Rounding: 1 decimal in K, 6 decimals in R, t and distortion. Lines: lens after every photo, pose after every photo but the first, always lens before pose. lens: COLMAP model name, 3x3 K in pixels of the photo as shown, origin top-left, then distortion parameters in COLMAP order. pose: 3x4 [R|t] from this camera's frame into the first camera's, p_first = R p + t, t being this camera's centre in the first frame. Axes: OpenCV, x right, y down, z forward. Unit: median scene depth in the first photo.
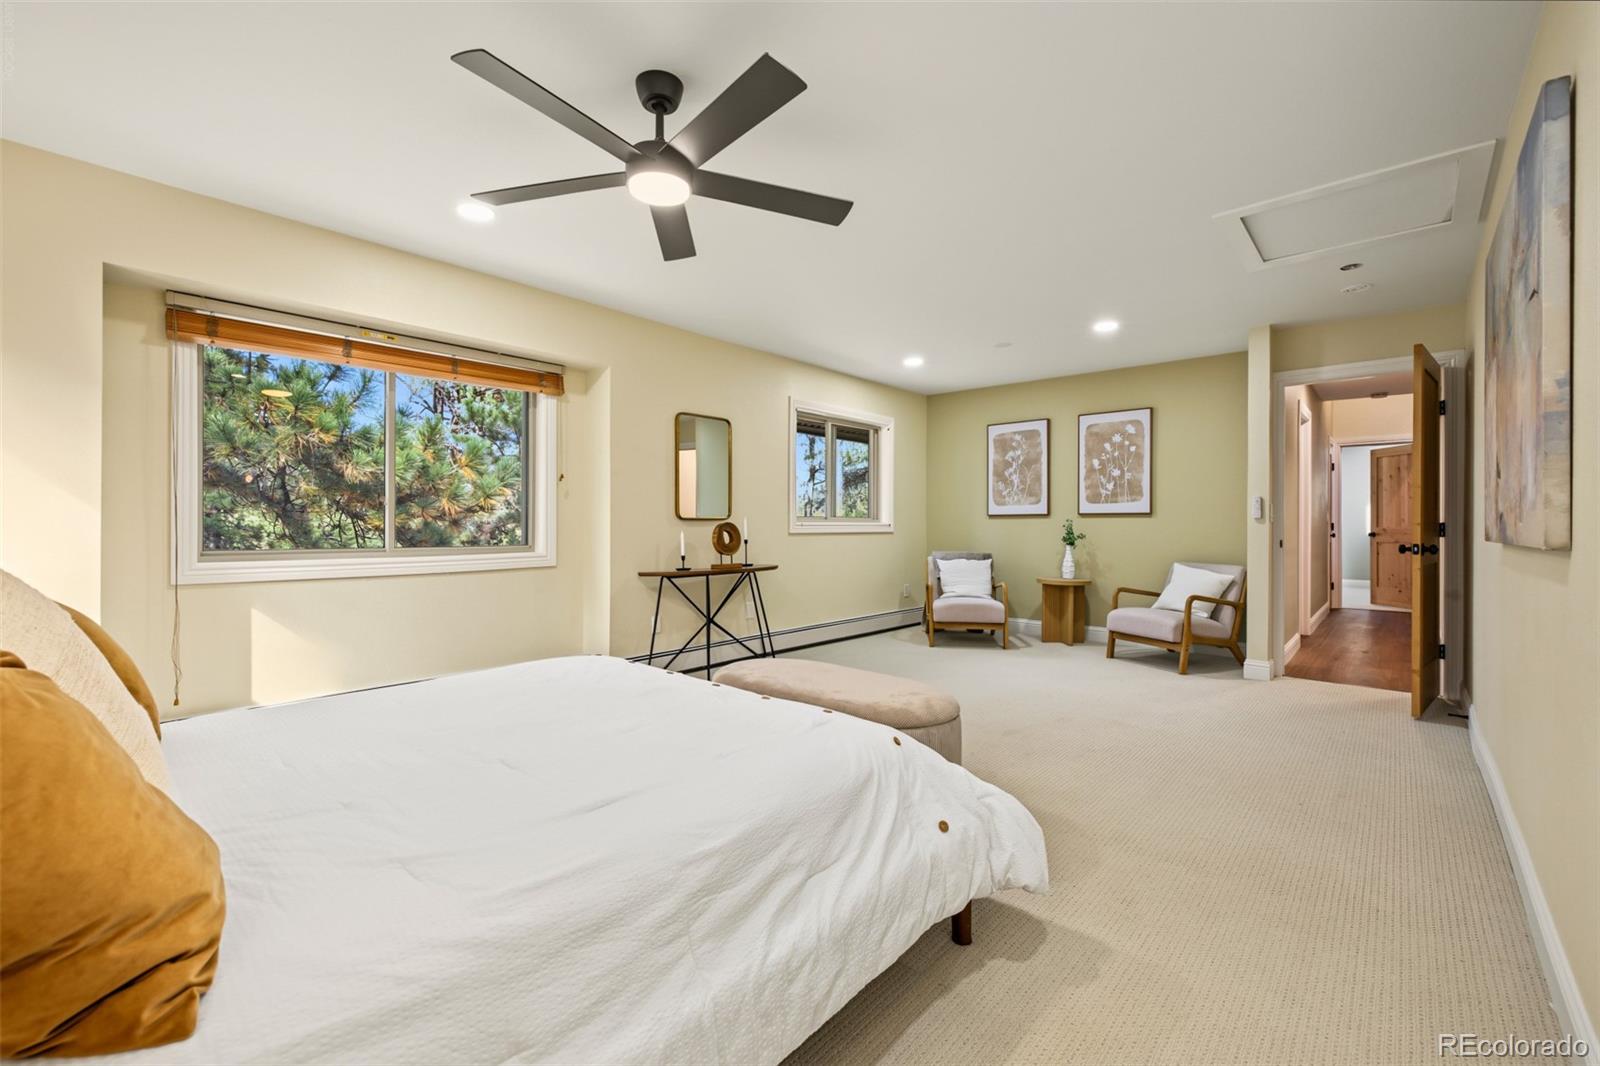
lens RADIAL K [[680.7, 0, 799.4], [0, 680.7, 527.0], [0, 0, 1]] dist [0.008632, -0.001605]
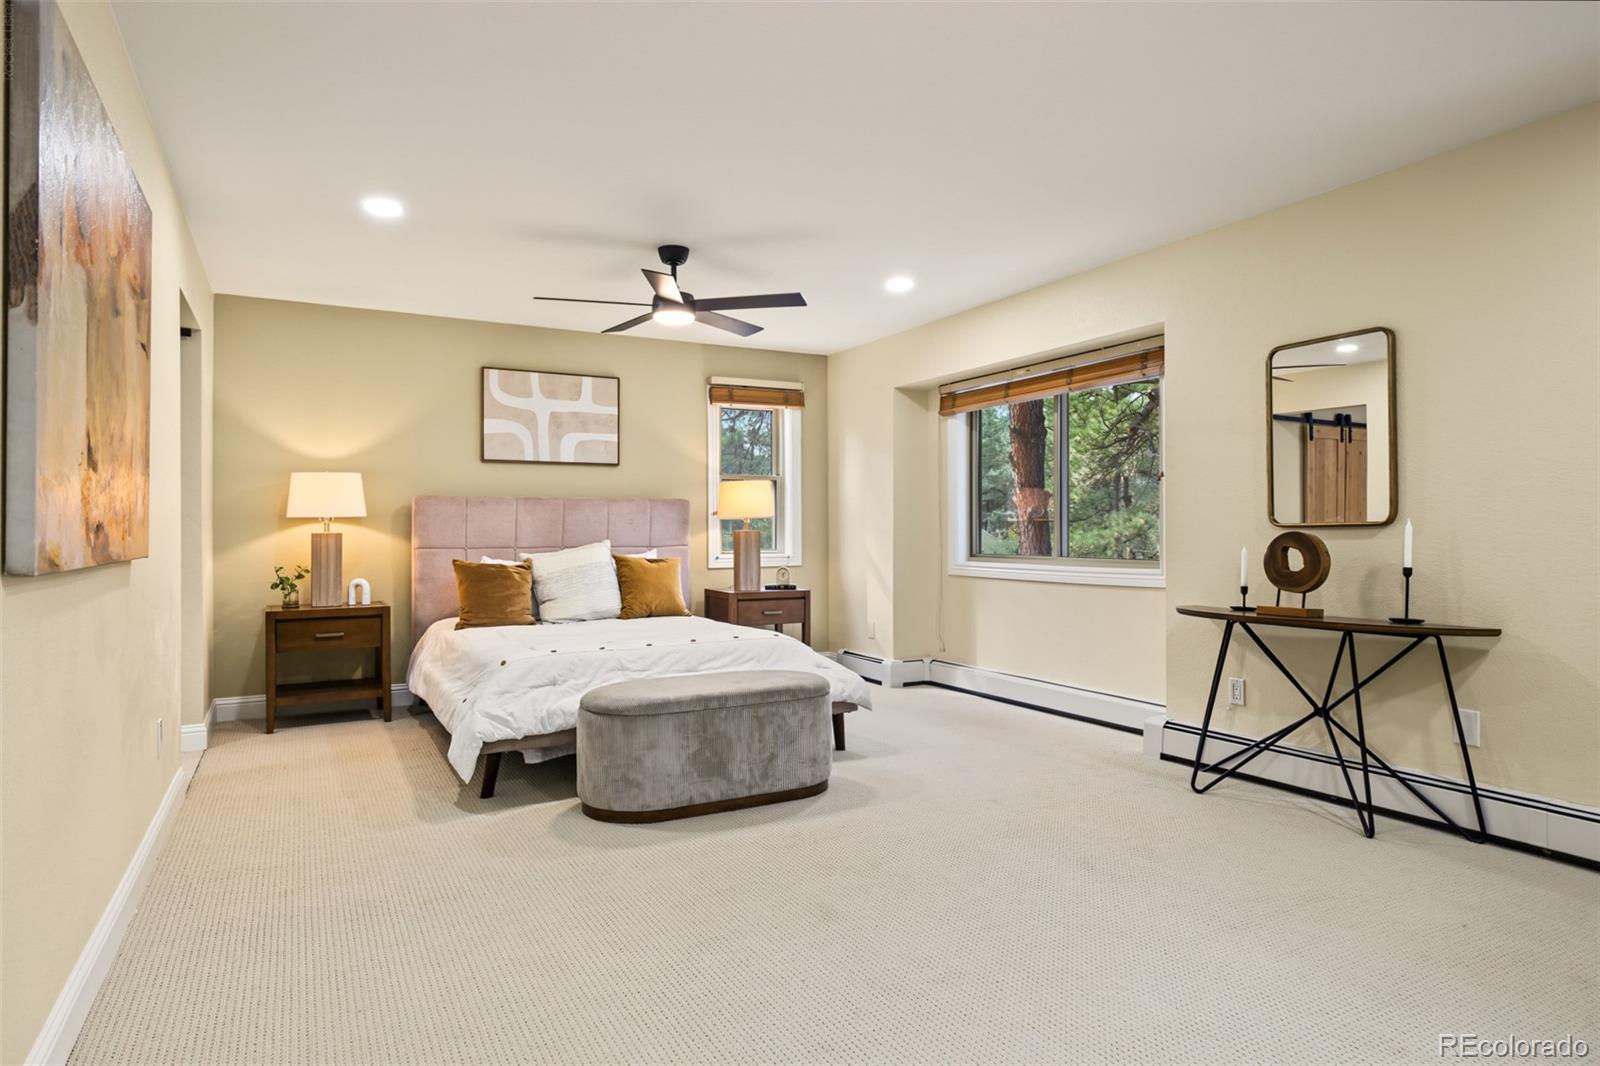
lens RADIAL K [[902.9, 0, 799.3], [0, 902.9, 535.2], [0, 0, 1]] dist [0.003648, 0.000813]
pose [[-0.340930, 0.002439, -0.940086, 0.710467], [-0.003738, 0.999985, 0.003951, -0.005573], [0.940081, 0.004861, -0.340916, 0.872216]]
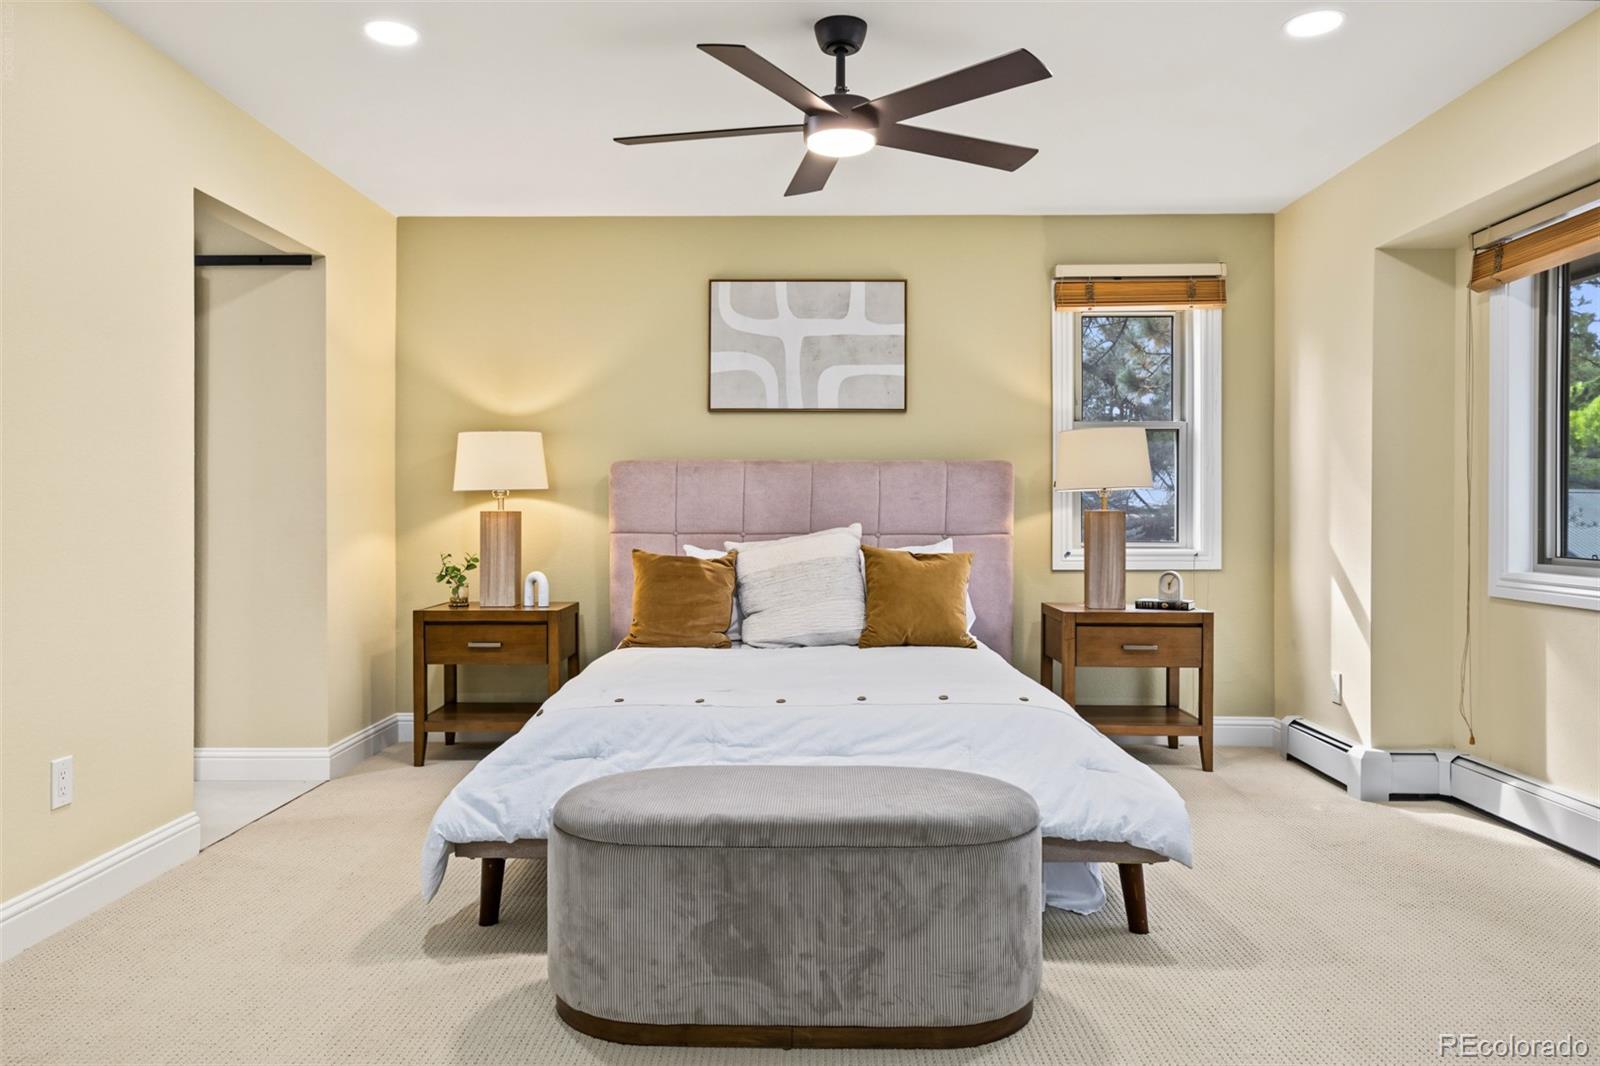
lens RADIAL K [[1116.4, 0, 794.3], [0, 1116.4, 517.2], [0, 0, 1]] dist [-0.007023, 0.023999]
pose [[-0.758244, -0.002924, -0.651964, 0.356847], [-0.008043, 0.999956, 0.004870, -0.003280], [0.651921, 0.008937, -0.758234, 0.924264]]
